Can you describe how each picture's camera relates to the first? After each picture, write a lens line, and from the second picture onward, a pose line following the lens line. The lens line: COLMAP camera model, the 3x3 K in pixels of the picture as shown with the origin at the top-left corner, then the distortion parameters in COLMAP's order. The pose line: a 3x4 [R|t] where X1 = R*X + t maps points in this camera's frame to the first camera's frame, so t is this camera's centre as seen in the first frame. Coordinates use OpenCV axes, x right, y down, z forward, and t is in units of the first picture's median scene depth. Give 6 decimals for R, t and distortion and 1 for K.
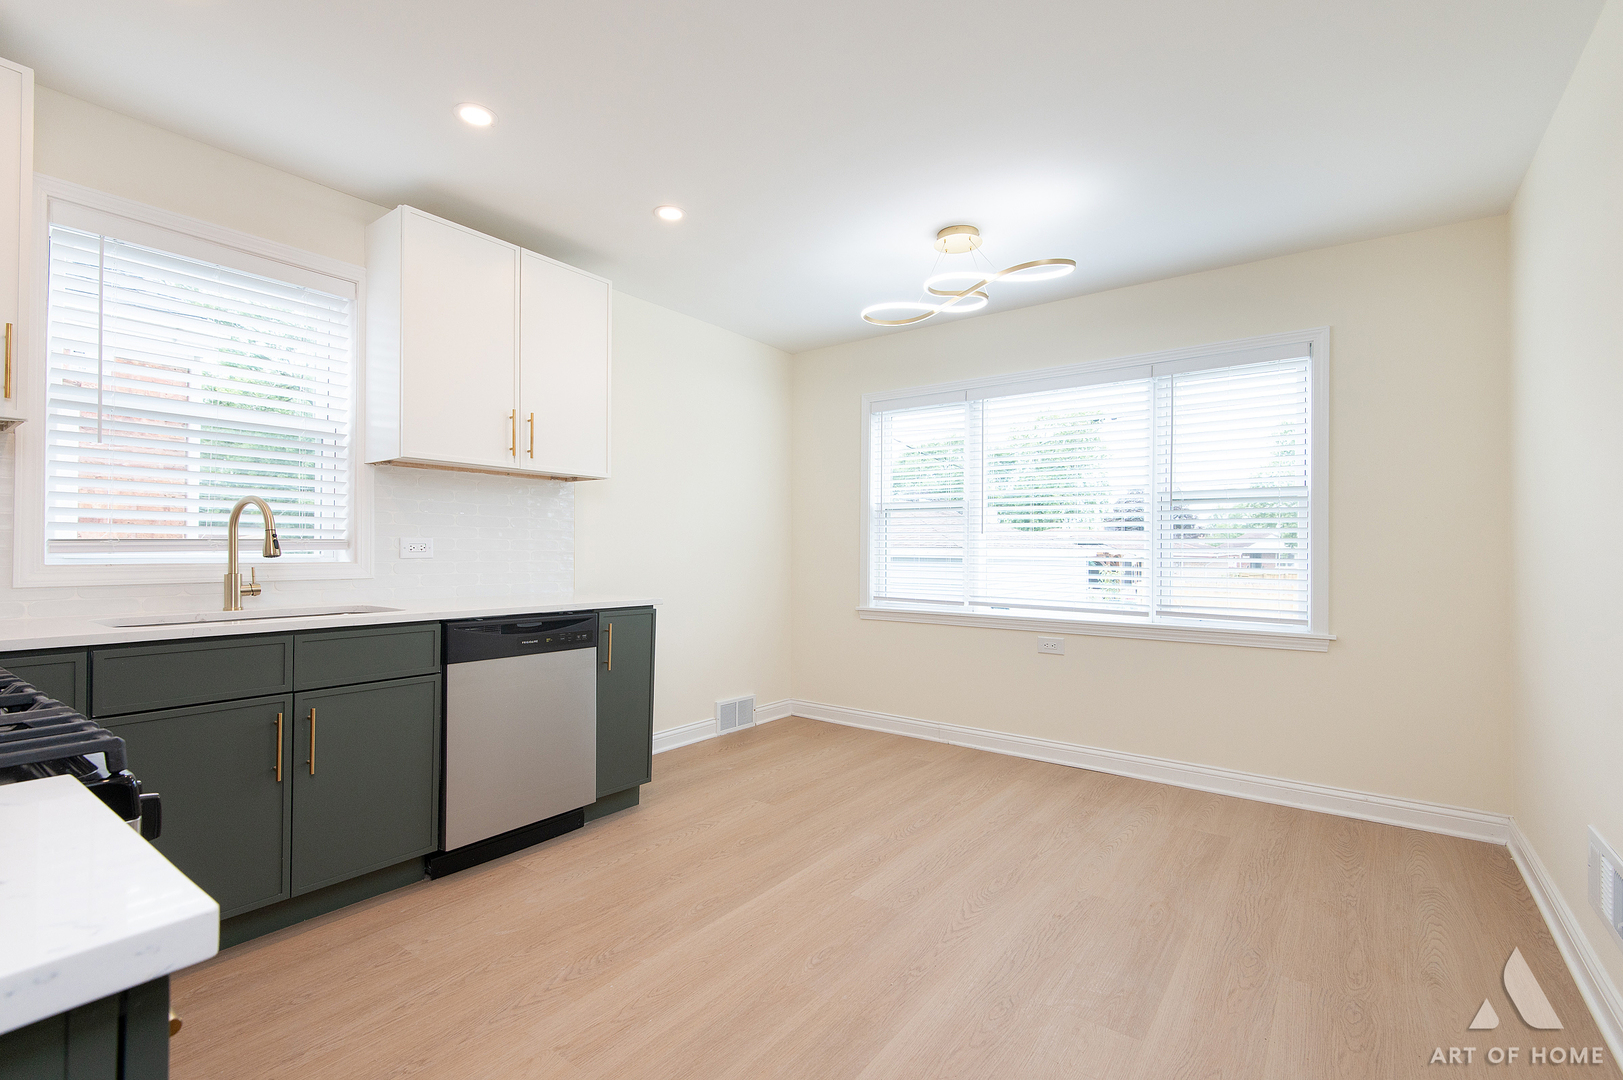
lens RADIAL K [[744.2, 0, 810.0], [0, 744.2, 542.1], [0, 0, 1]] dist [0.022163, -0.003166]
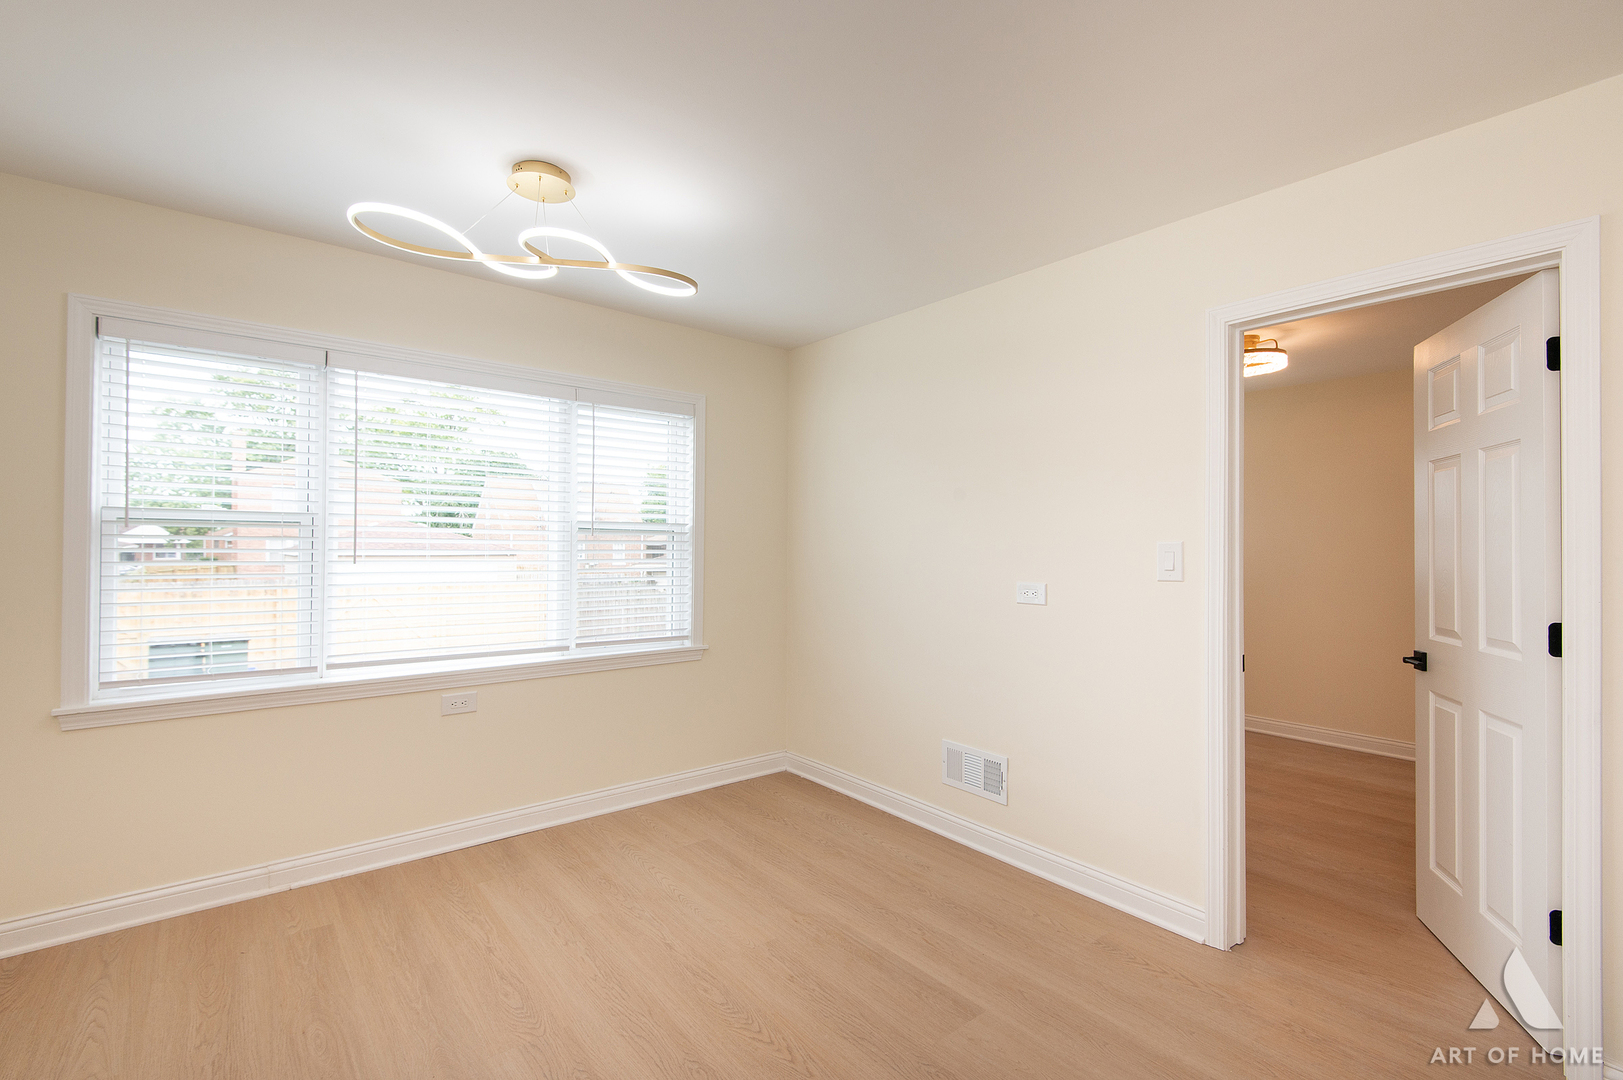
lens RADIAL K [[716.4, 0, 809.3], [0, 716.4, 540.5], [0, 0, 1]] dist [0.003491, -0.000725]
pose [[0.249053, 0.003862, 0.968482, -0.381059], [-0.012604, 0.999920, -0.000746, -0.047189], [-0.968408, -0.012021, 0.249082, 0.507352]]
